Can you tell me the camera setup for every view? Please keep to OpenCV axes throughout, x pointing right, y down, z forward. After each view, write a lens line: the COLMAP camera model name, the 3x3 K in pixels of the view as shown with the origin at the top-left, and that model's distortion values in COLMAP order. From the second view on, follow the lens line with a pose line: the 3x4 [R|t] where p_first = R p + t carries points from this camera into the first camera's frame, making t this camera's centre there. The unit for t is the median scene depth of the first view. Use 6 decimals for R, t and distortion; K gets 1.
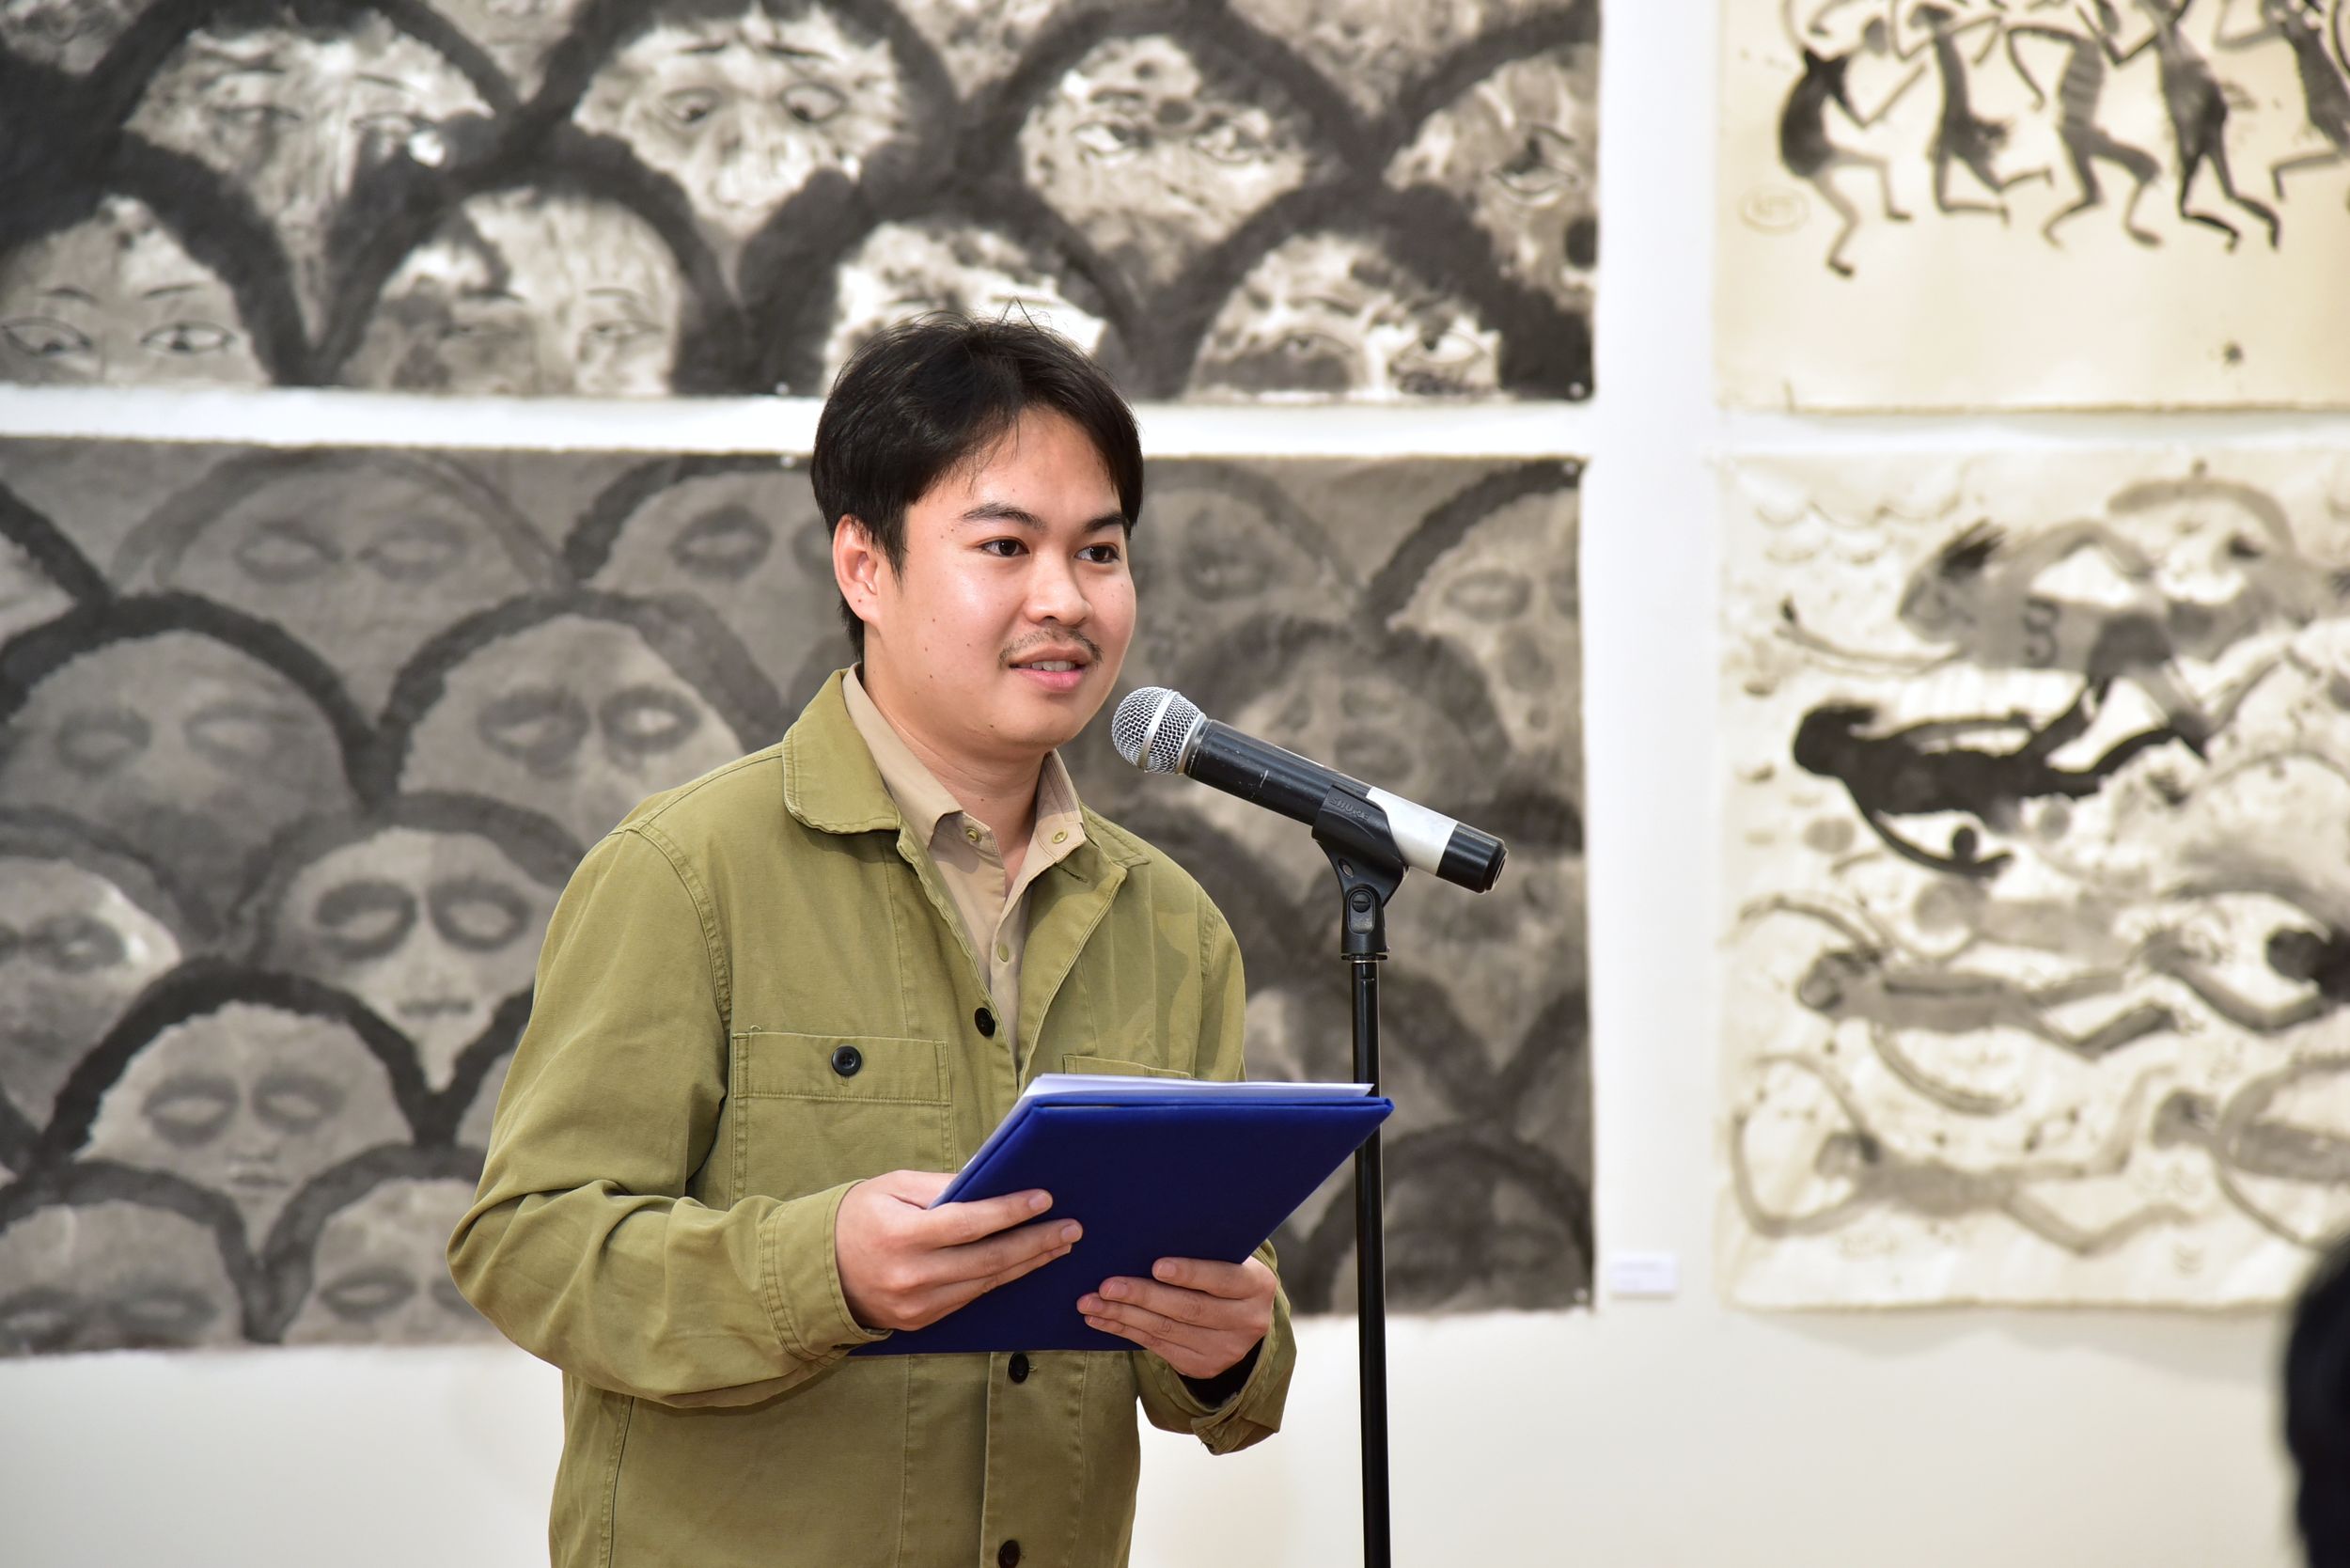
lens RADIAL K [[7925.9, 0, 1174.6], [0, 7925.9, 804.9], [0, 0, 1]] dist [1.124036, 0.000000]
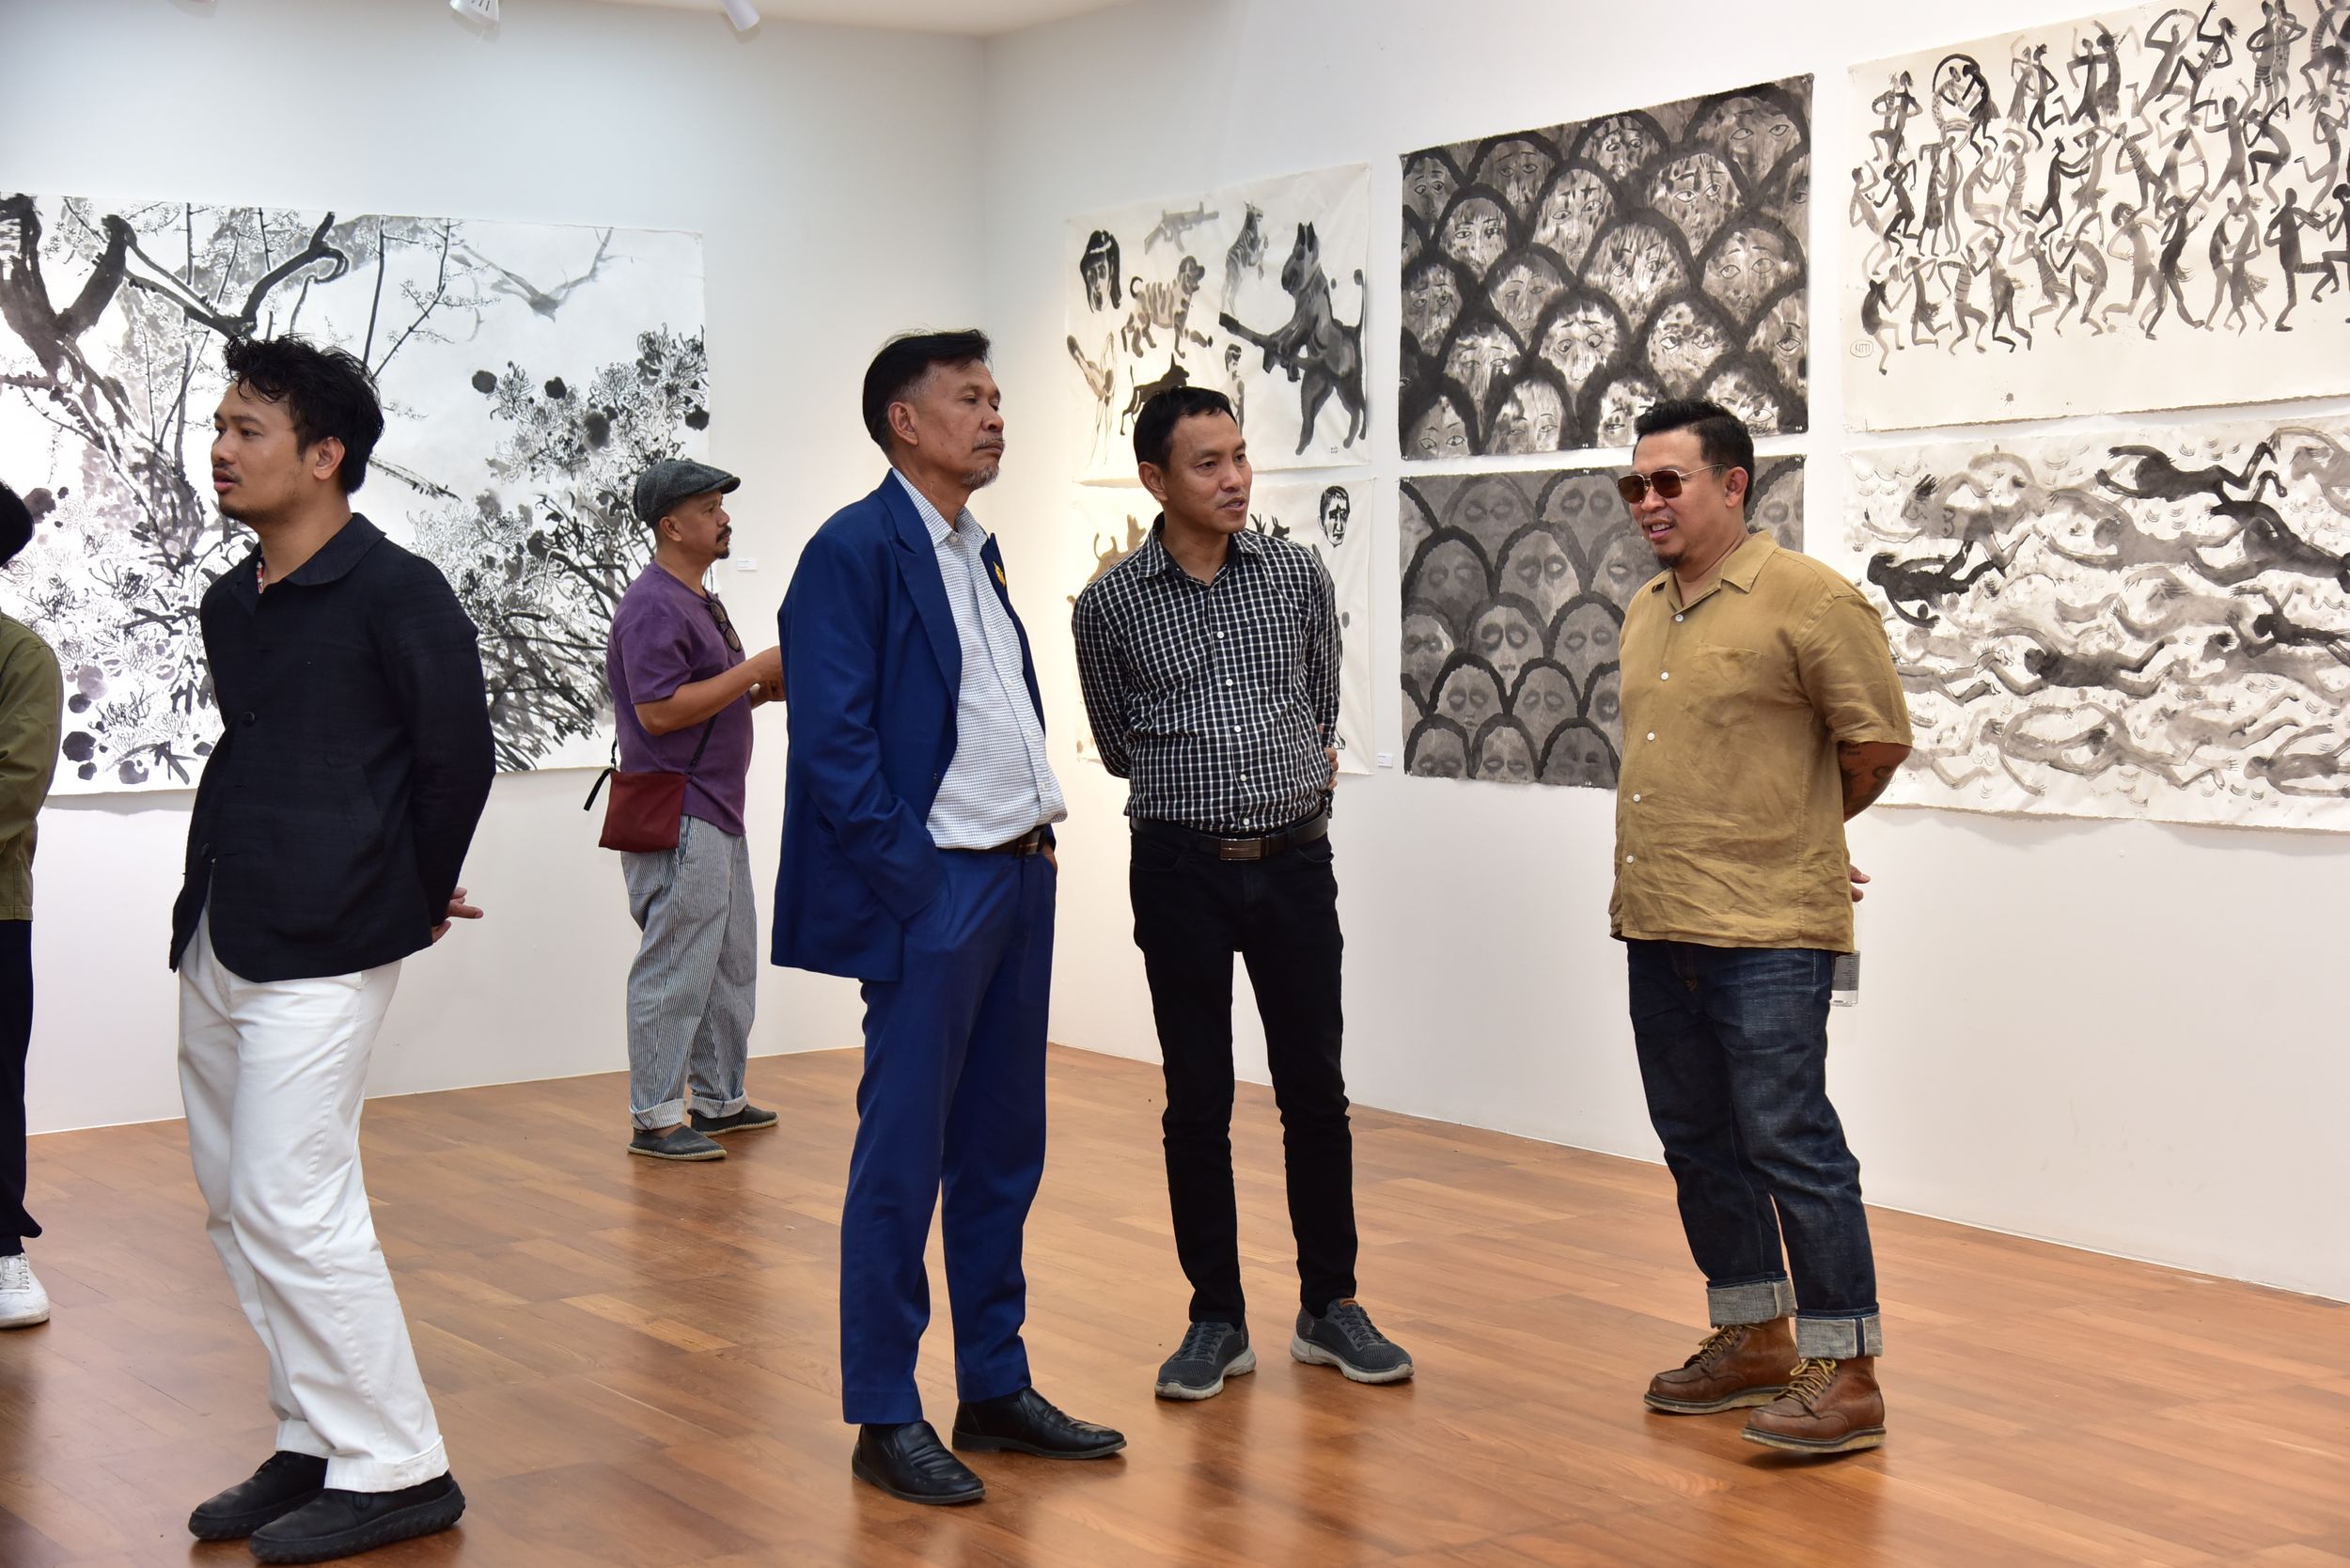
lens RADIAL K [[3720.7, 0, 1172.3], [0, 3720.7, 773.7], [0, 0, 1]] dist [0.219651, 0.000000]
pose [[0.274356, 0.056774, -0.959951, 1.127175], [0.031936, 0.997167, 0.068103, -0.030877], [0.961098, -0.049342, 0.271765, 0.495808]]
